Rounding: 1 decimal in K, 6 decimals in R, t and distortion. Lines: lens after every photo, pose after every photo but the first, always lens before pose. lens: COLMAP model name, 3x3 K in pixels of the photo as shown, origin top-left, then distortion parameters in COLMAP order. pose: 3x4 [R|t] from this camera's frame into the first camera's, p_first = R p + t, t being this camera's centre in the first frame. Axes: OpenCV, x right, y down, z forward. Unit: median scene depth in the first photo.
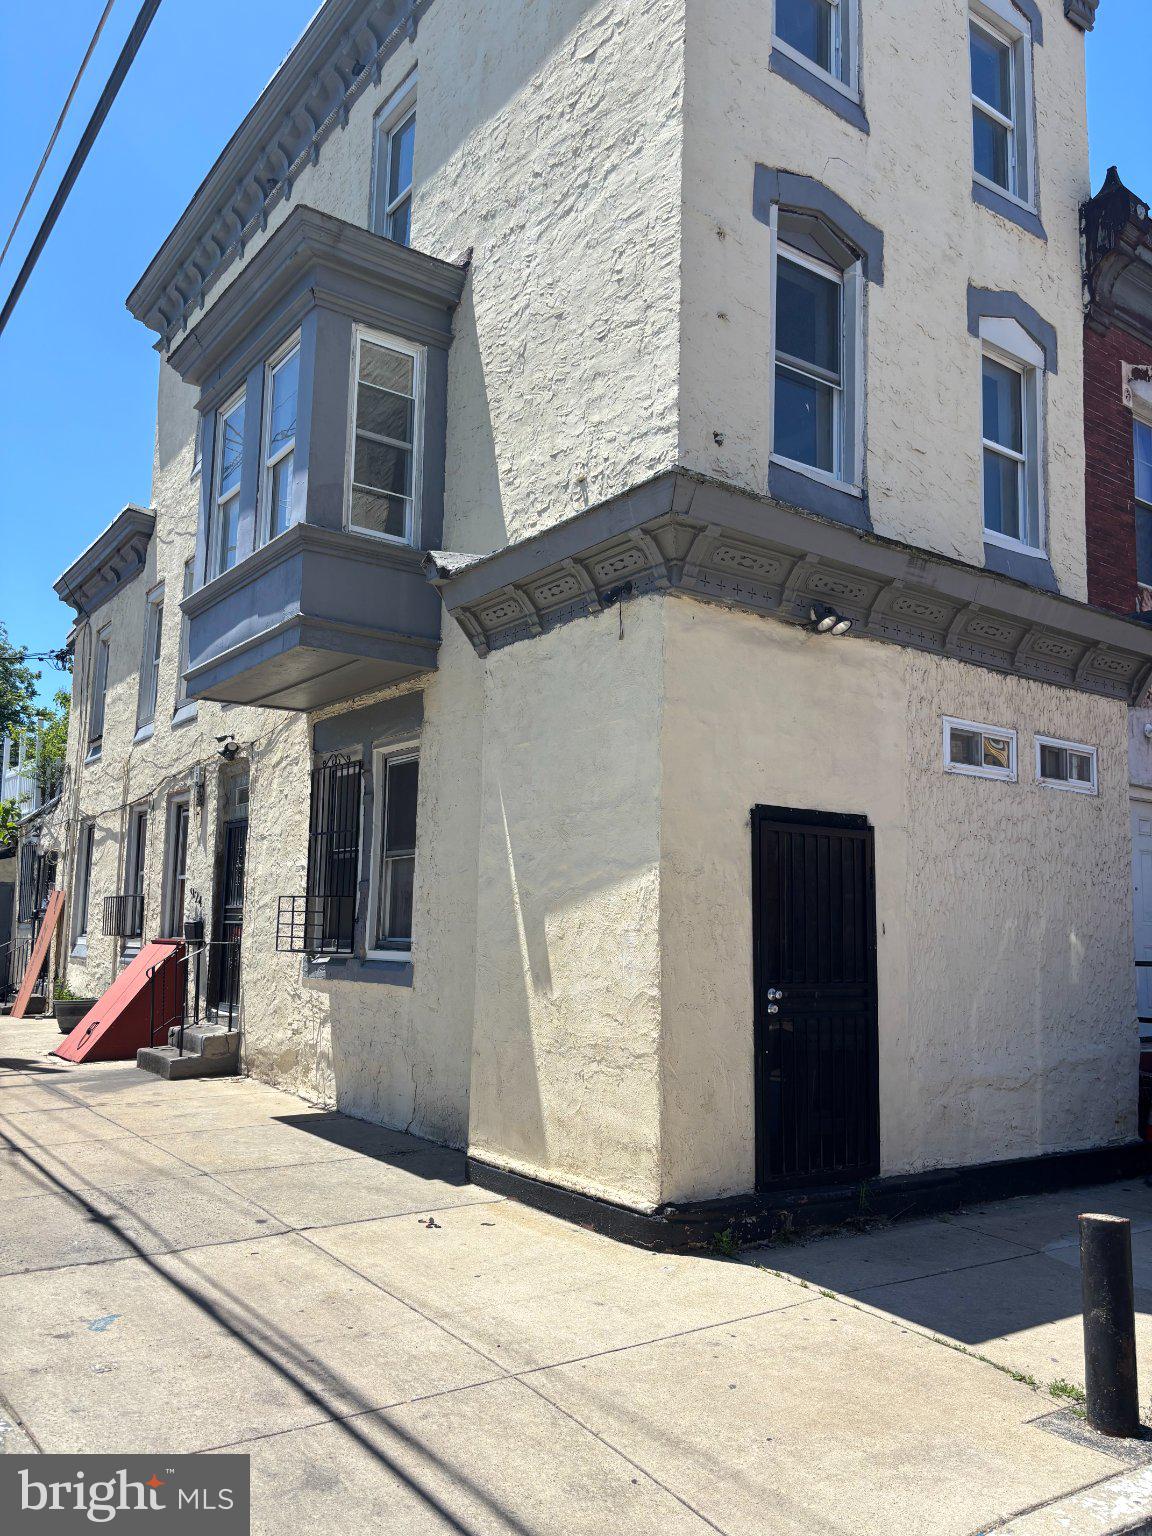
lens RADIAL K [[1151.4, 0, 576.0], [0, 1151.4, 768.0], [0, 0, 1]] dist [0.057565, -0.064642]
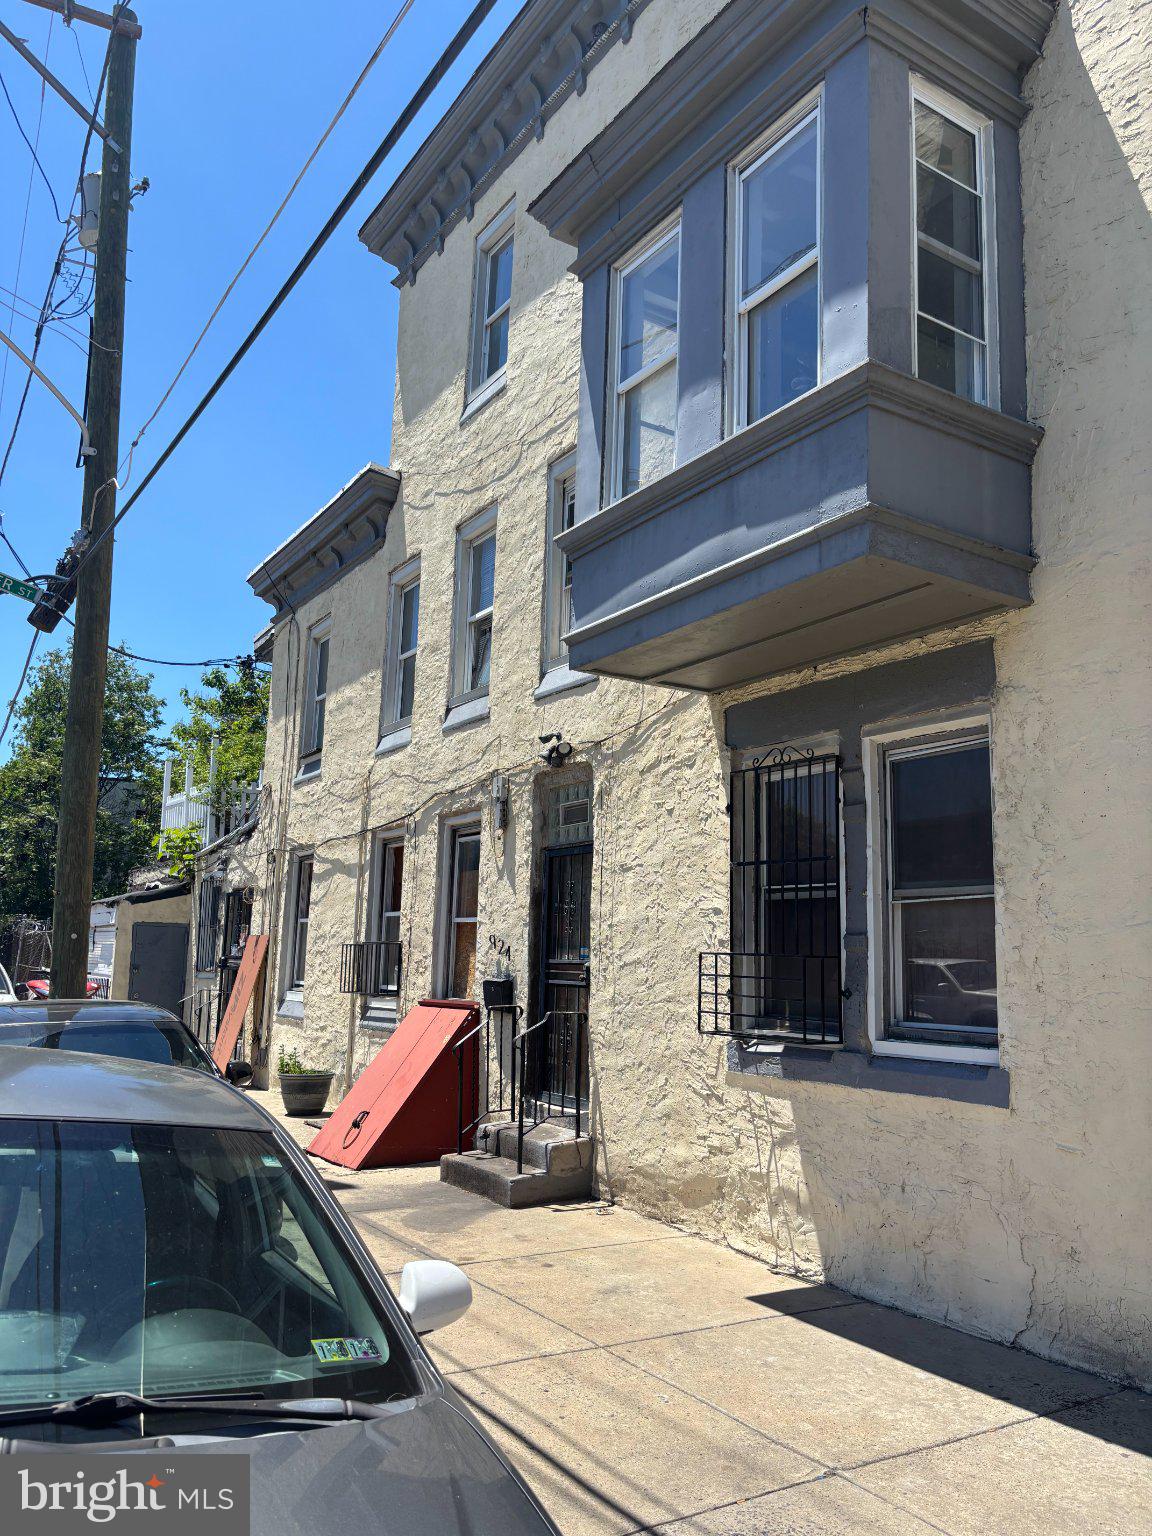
lens RADIAL K [[1122.3, 0, 576.0], [0, 1122.3, 768.0], [0, 0, 1]] dist [0.035905, -0.036441]
pose [[0.999009, -0.002551, -0.044431, -0.276032], [0.000957, 0.999356, -0.035864, 0.022028], [0.044494, 0.035786, 0.998368, 0.294853]]
